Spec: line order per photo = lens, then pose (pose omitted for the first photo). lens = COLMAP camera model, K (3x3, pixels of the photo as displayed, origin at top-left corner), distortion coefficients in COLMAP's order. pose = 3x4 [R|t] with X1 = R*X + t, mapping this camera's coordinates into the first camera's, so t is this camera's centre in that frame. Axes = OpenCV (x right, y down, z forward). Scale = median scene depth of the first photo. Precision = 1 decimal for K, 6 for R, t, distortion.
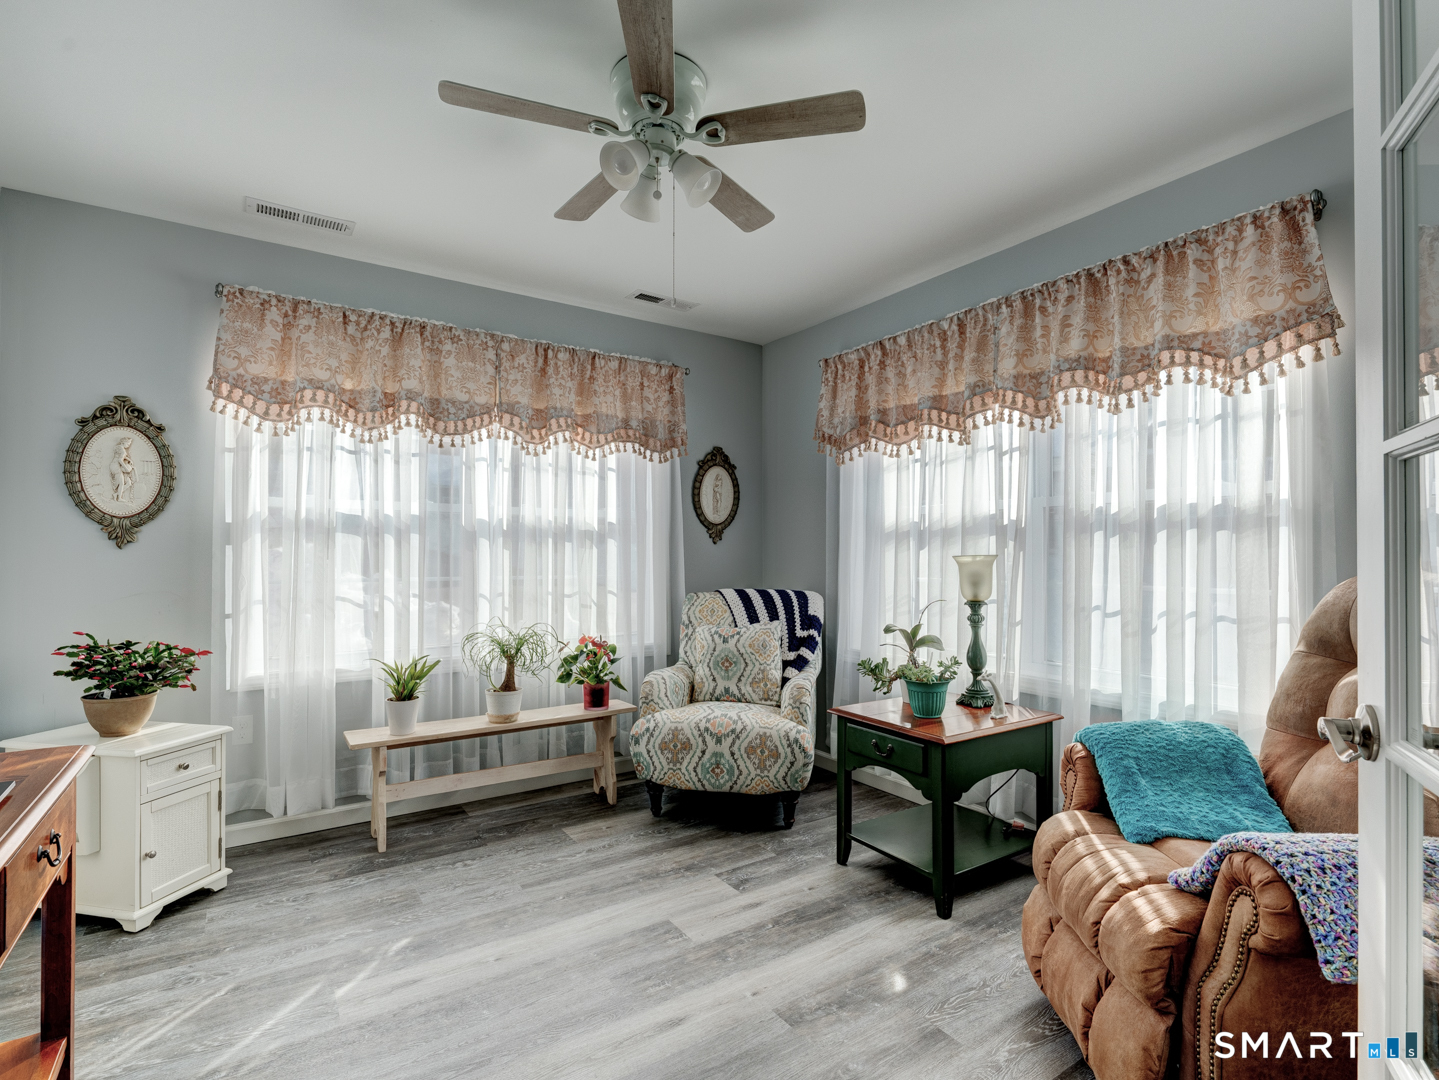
lens RADIAL K [[705.4, 0, 731.0], [0, 705.4, 562.6], [0, 0, 1]] dist [-0.000855, -0.000833]
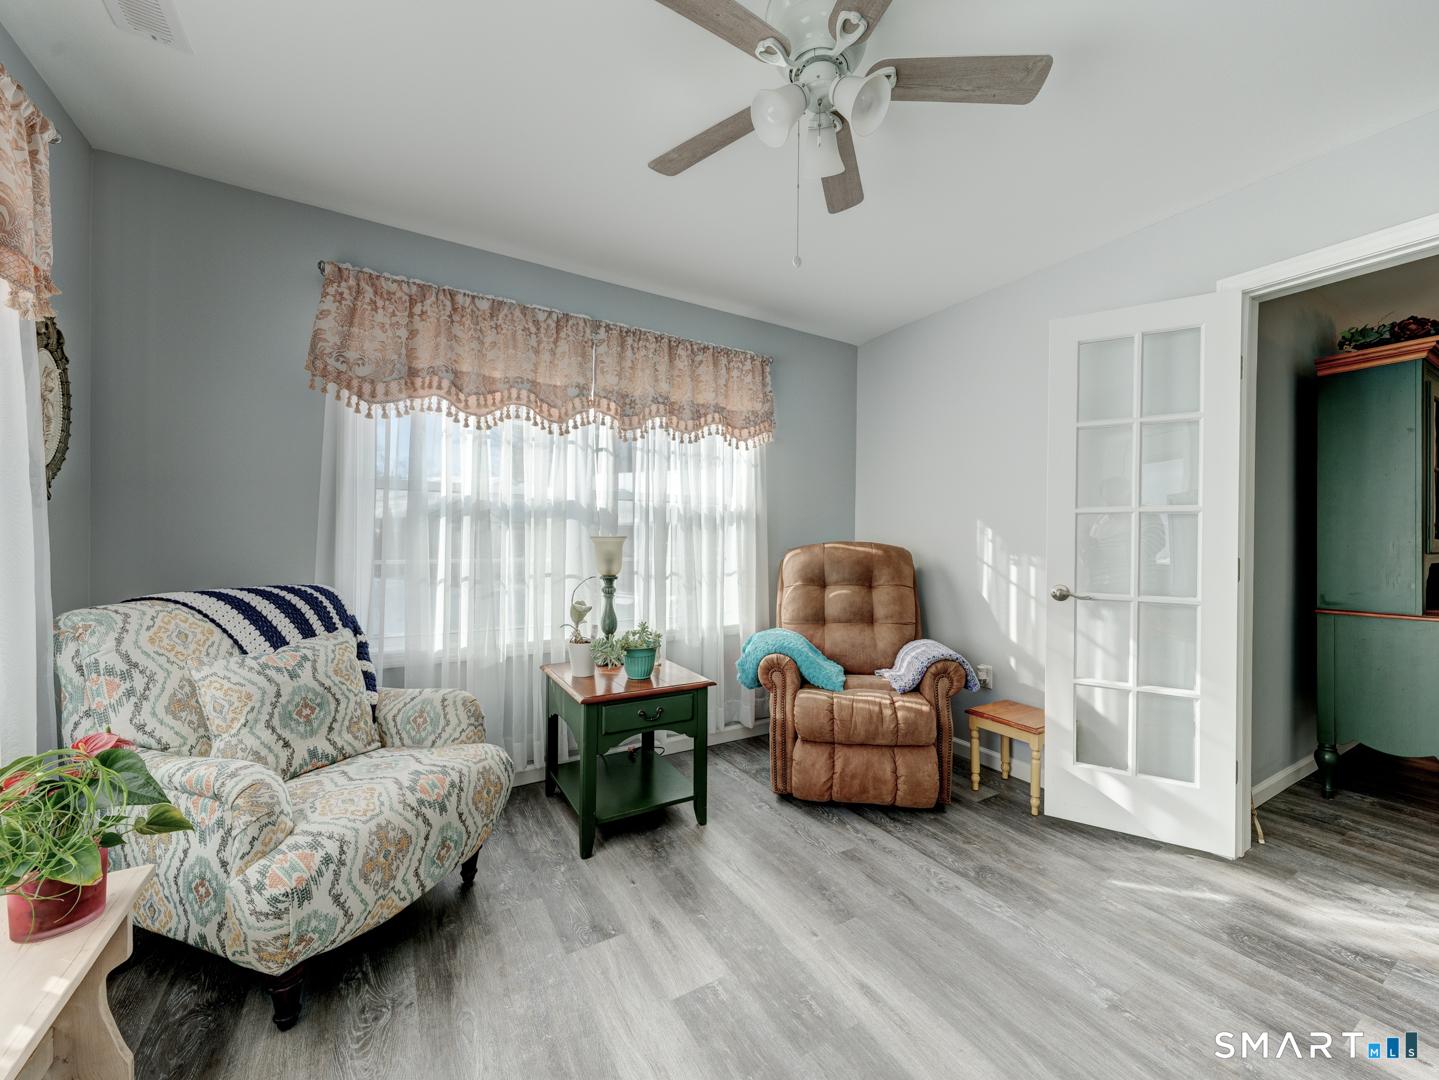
lens RADIAL K [[597.6, 0, 717.0], [0, 597.6, 536.8], [0, 0, 1]] dist [-0.000065, -0.000115]
pose [[0.034761, -0.003359, 0.999390, -0.653029], [-0.004595, 0.999983, 0.003520, -0.014537], [-0.999385, -0.004714, 0.034745, 0.799617]]
